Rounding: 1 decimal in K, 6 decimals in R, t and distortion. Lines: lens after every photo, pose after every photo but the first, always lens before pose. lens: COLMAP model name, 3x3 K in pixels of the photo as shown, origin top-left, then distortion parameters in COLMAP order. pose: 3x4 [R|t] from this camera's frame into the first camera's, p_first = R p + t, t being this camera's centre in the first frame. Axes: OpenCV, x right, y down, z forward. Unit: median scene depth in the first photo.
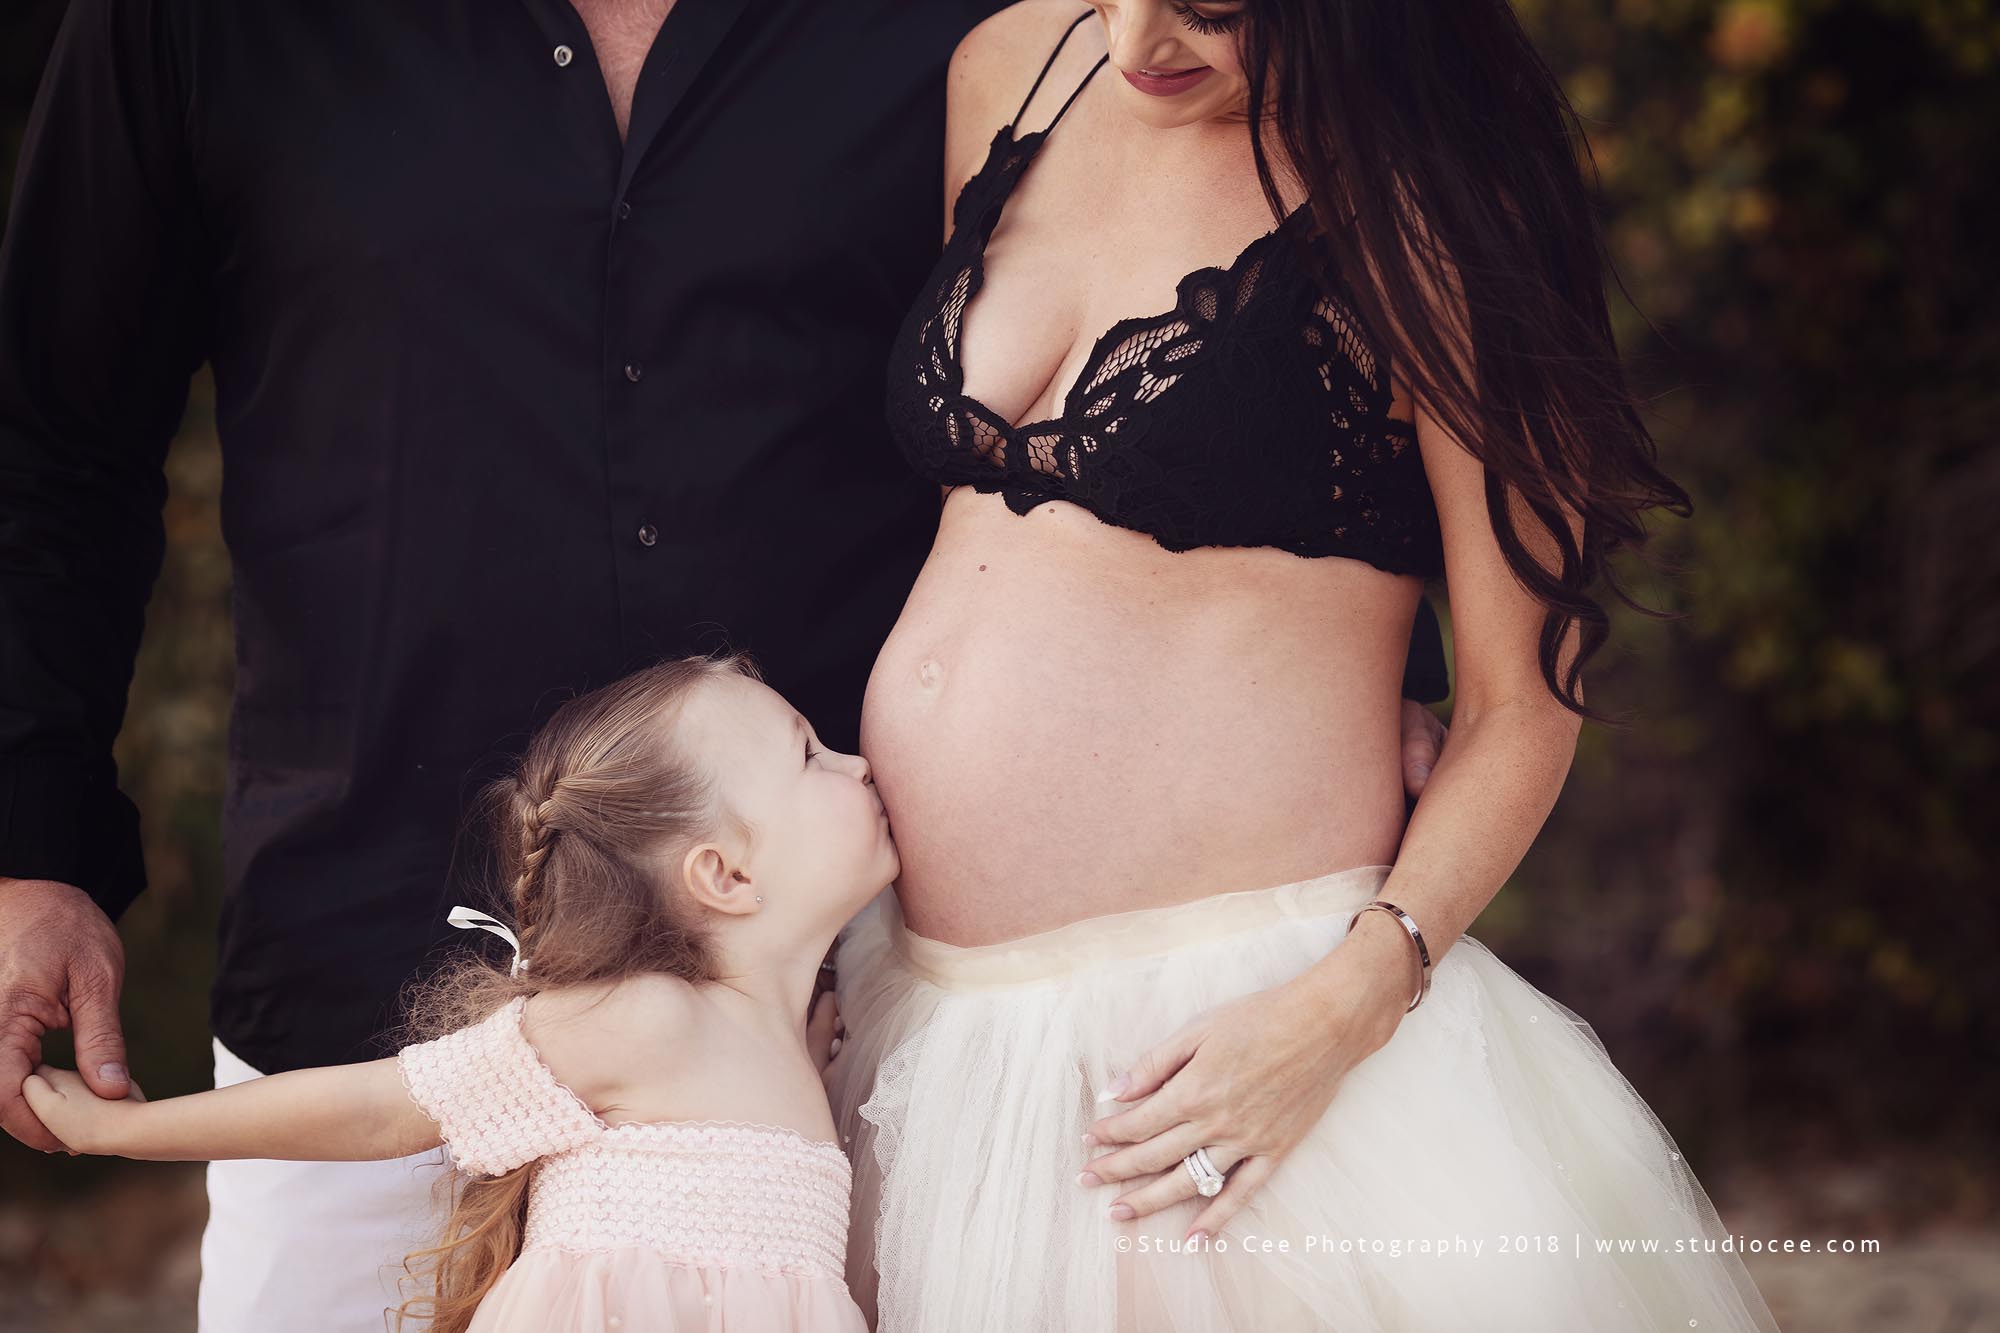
lens RADIAL K [[7746.1, 0, 1000.2], [0, 7746.1, 667.0], [0, 0, 1]] dist [-0.273738, 0.000000]
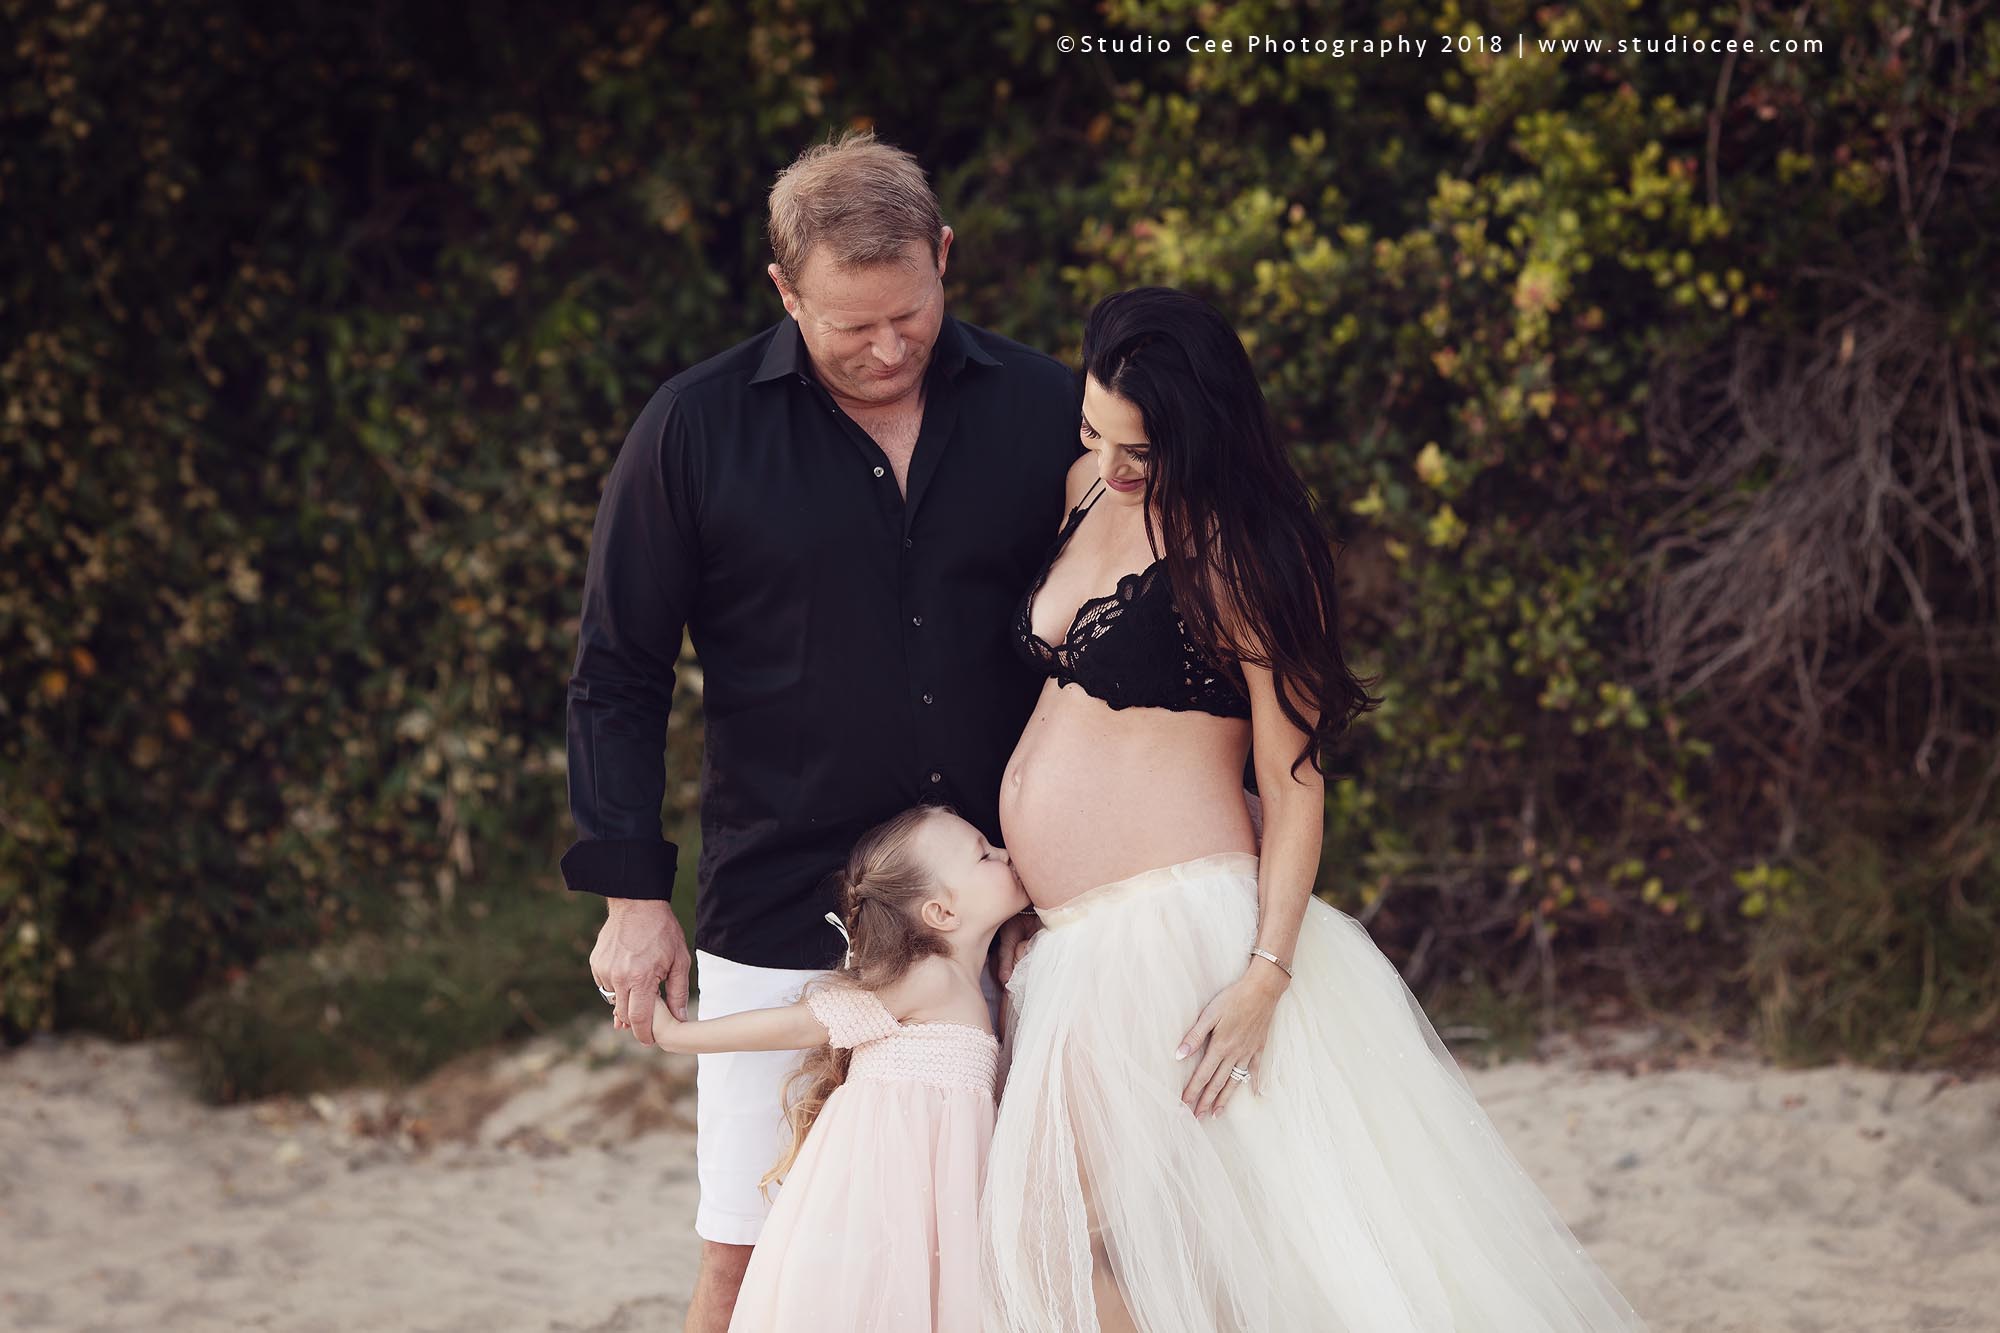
lens RADIAL K [[7746.1, 0, 1001.2], [0, 7746.1, 667.1], [0, 0, 1]] dist [-0.273738, 0.000000]
pose [[0.999611, -0.027285, -0.005833, -0.001896], [0.027382, 0.999478, 0.017151, -0.035327], [0.005362, -0.017304, 0.999836, -0.521044]]
